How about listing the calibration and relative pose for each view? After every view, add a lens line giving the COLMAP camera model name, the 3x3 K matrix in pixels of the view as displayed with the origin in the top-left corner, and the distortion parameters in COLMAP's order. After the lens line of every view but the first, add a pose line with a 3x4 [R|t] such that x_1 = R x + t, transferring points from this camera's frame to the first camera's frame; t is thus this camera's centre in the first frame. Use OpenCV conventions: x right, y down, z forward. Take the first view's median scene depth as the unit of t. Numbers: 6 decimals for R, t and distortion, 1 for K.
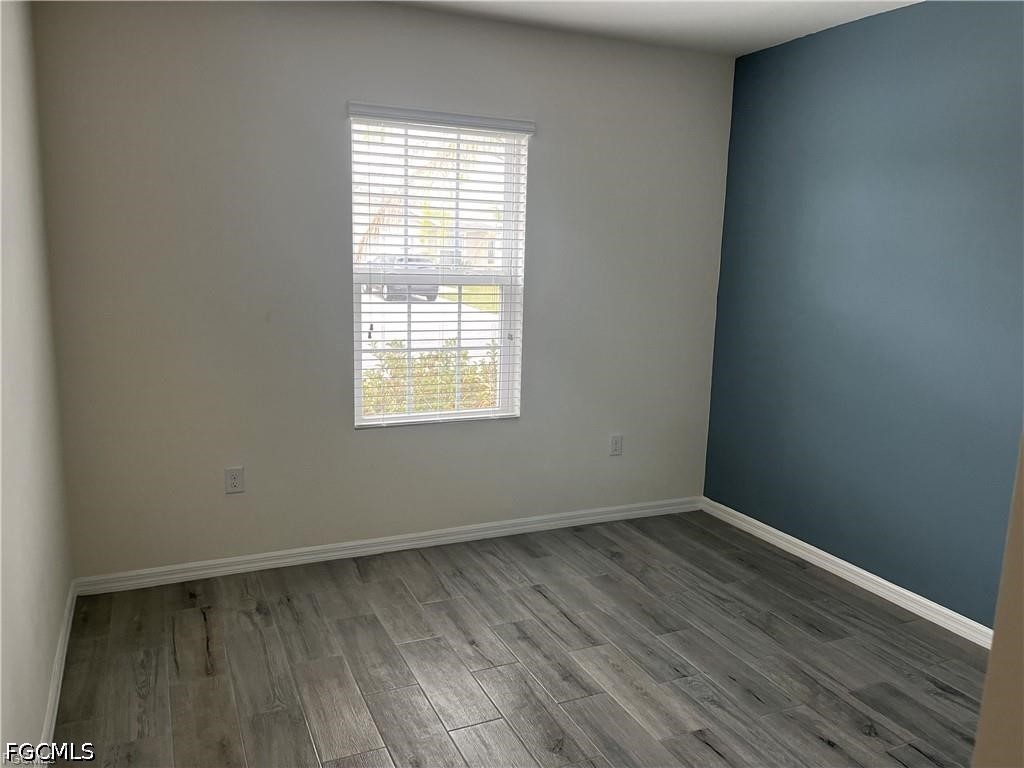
lens RADIAL K [[788.6, 0, 508.6], [0, 788.6, 386.0], [0, 0, 1]] dist [0.075178, -0.092786]
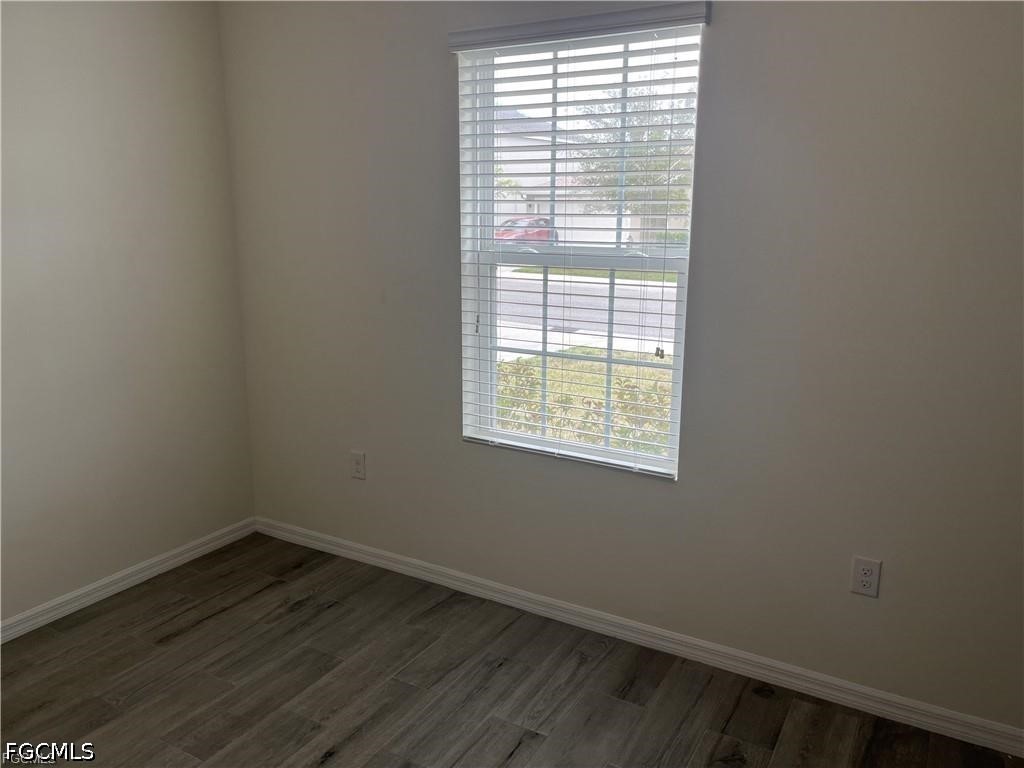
lens RADIAL K [[788.6, 0, 508.6], [0, 788.6, 386.0], [0, 0, 1]] dist [0.075178, -0.092786]
pose [[0.571747, 0.157758, -0.805119, 0.496674], [-0.128009, 0.986474, 0.102390, -0.093783], [0.810382, 0.044521, 0.584208, 0.571856]]
